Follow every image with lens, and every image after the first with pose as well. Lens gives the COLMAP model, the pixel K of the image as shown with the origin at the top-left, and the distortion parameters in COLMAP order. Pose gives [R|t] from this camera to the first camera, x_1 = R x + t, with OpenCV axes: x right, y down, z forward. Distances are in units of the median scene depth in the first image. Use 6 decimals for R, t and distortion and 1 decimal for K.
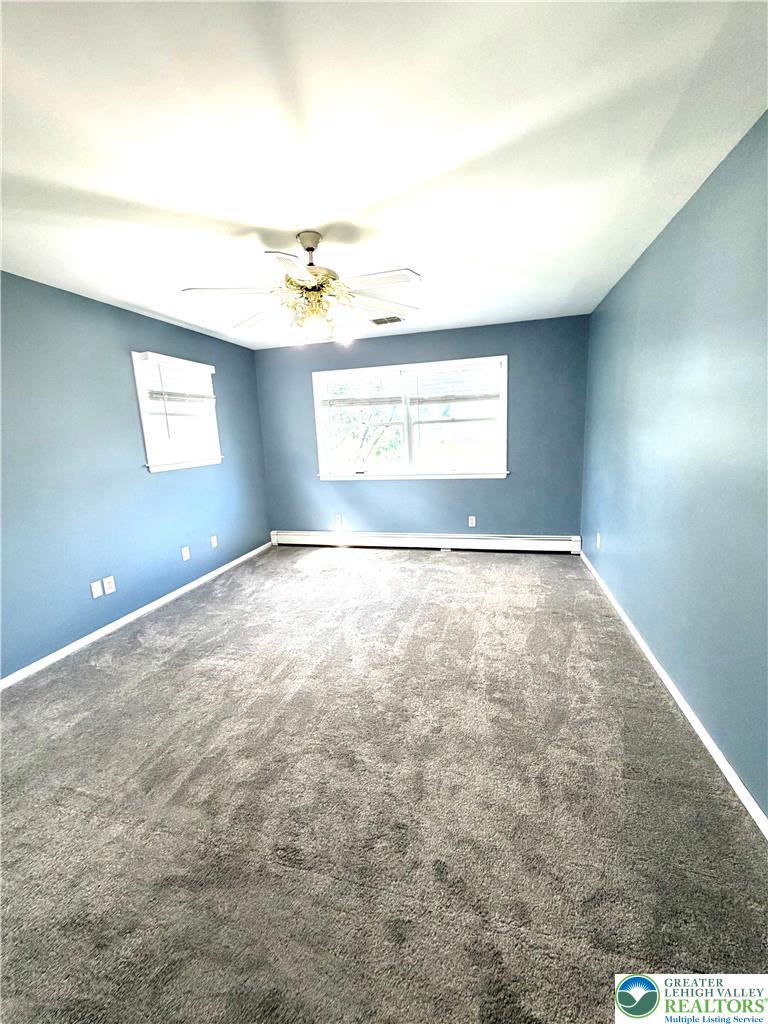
lens RADIAL K [[408.6, 0, 384.8], [0, 408.6, 510.3], [0, 0, 1]] dist [-0.001849, -0.000110]
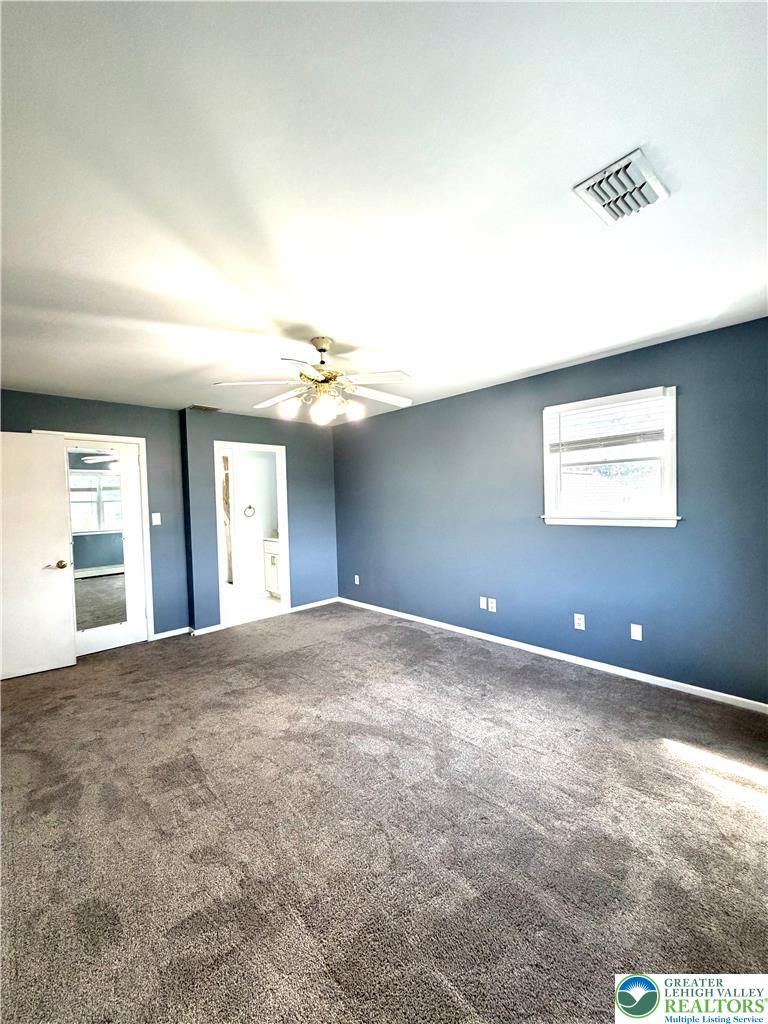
lens RADIAL K [[408.6, 0, 384.8], [0, 408.6, 510.3], [0, 0, 1]] dist [-0.001849, -0.000110]
pose [[-0.520854, 0.084324, -0.849471, 0.548682], [-0.107288, 0.980752, 0.163139, -0.275509], [0.846877, 0.176109, -0.501782, 1.290348]]
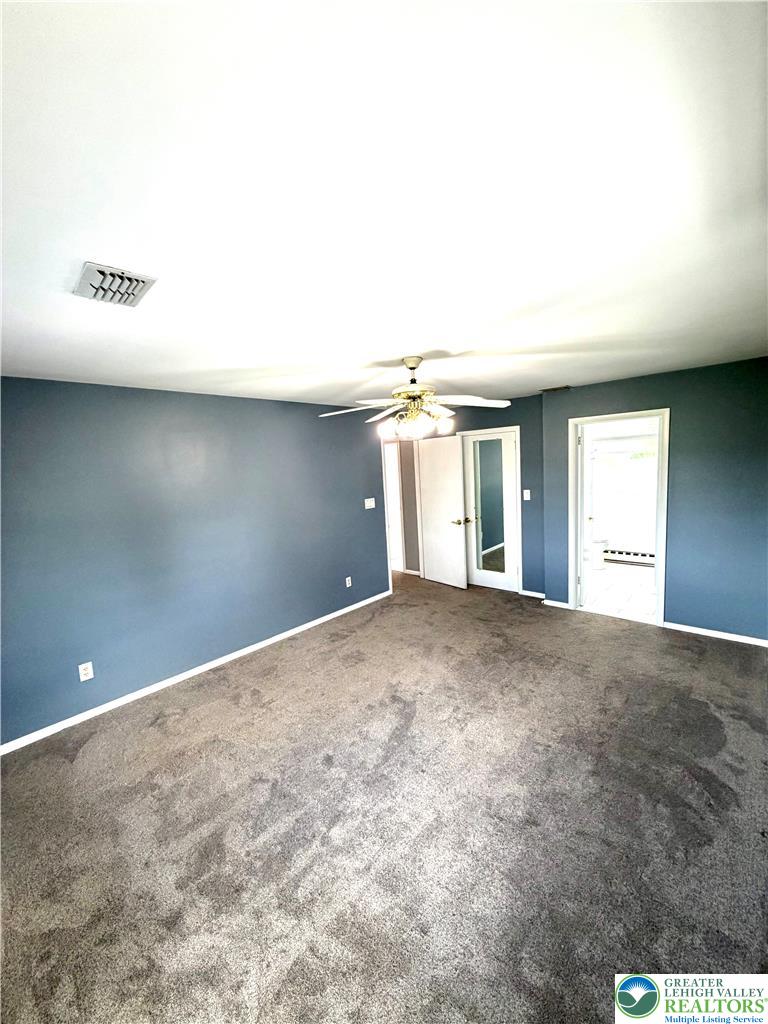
lens RADIAL K [[408.6, 0, 384.8], [0, 408.6, 510.3], [0, 0, 1]] dist [-0.001849, -0.000110]
pose [[-0.880838, 0.039143, 0.471796, -0.477490], [0.181652, 0.948239, 0.260470, -0.398986], [-0.437180, 0.315134, -0.842356, 1.558679]]
